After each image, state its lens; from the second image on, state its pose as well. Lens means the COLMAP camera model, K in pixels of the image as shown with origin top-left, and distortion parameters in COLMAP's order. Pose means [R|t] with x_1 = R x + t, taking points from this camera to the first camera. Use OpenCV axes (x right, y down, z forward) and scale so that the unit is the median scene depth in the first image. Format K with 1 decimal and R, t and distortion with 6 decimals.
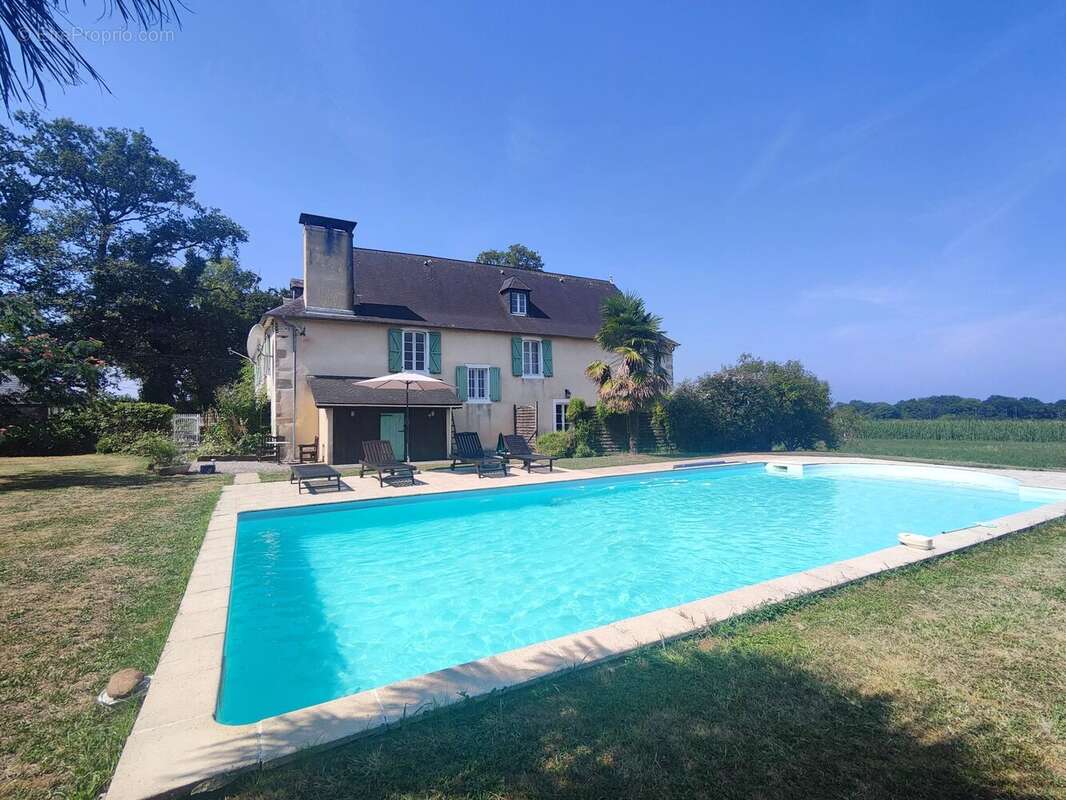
lens RADIAL K [[512.8, 0, 533.0], [0, 512.8, 400.0], [0, 0, 1]] dist [0.020949, -0.000541]
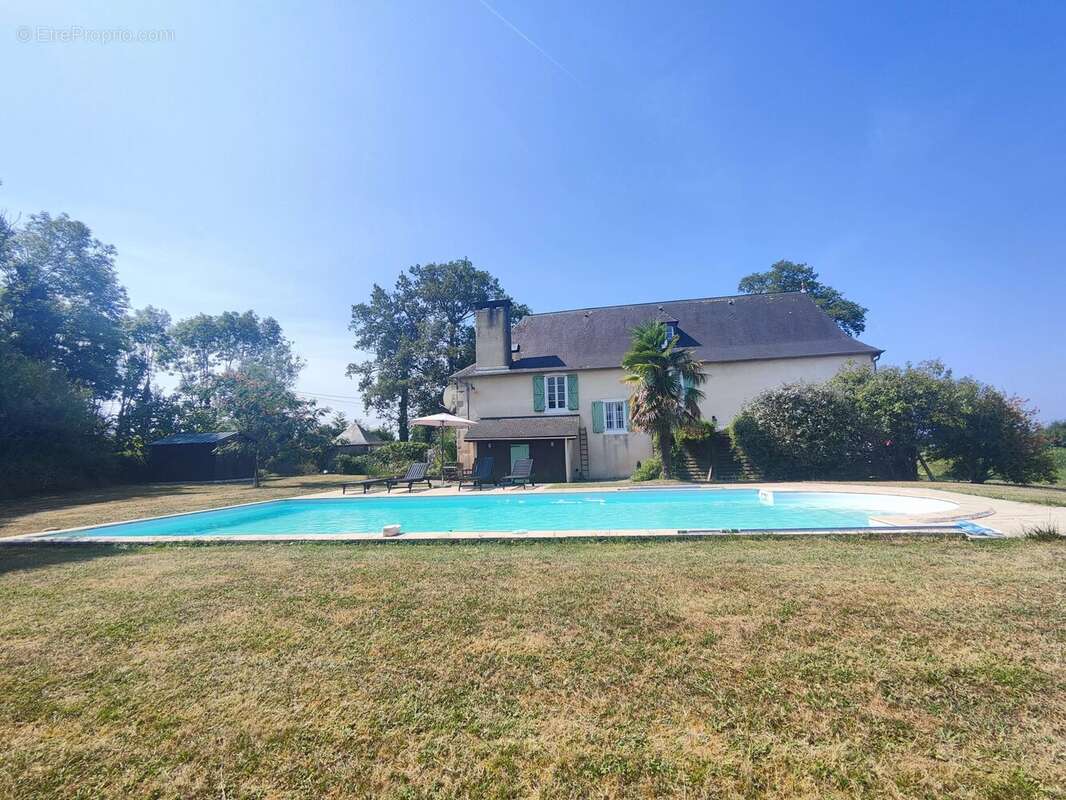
lens RADIAL K [[494.8, 0, 521.1], [0, 494.8, 384.4], [0, 0, 1]] dist [0.000297, -0.000224]
pose [[0.778693, -0.100572, -0.619292, 0.418185], [0.037470, 0.992761, -0.114108, 0.015037], [0.626285, 0.065650, 0.776825, 0.049957]]
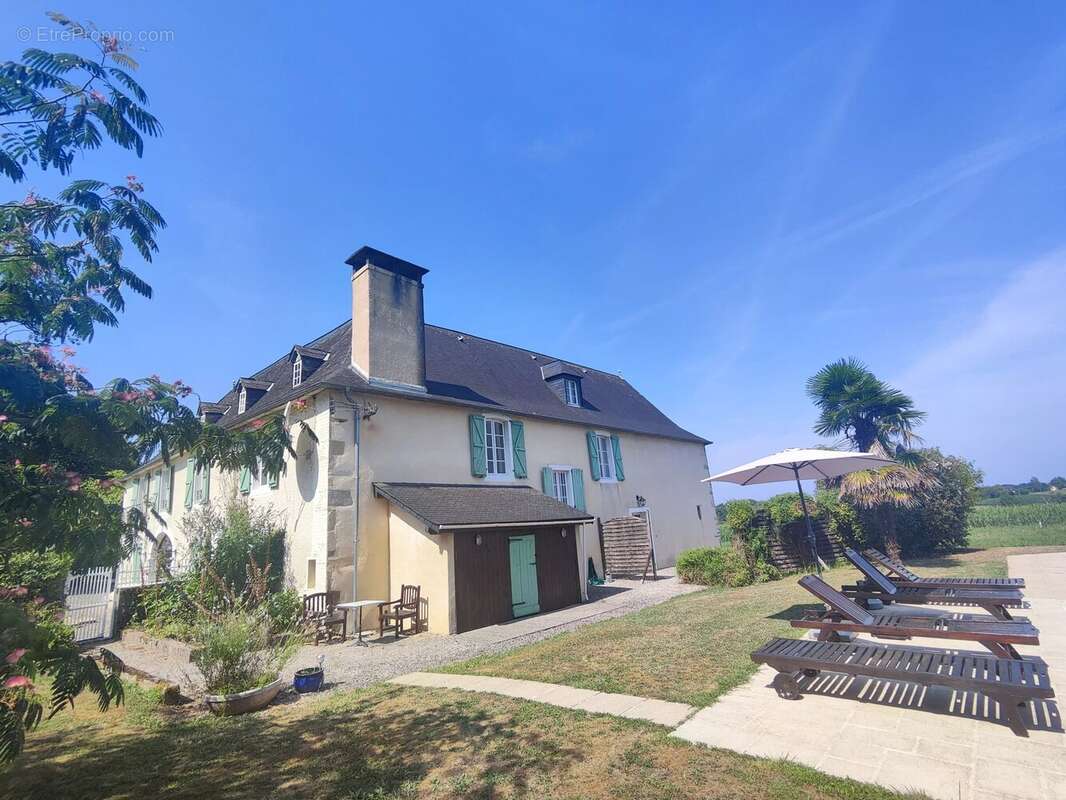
lens RADIAL K [[512.8, 0, 533.0], [0, 512.8, 400.0], [0, 0, 1]] dist [0.020949, -0.000541]
pose [[0.949950, 0.016617, 0.311961, -0.401086], [0.055956, 0.973385, -0.222241, 0.003176], [-0.307351, 0.228574, 0.923737, 0.308252]]
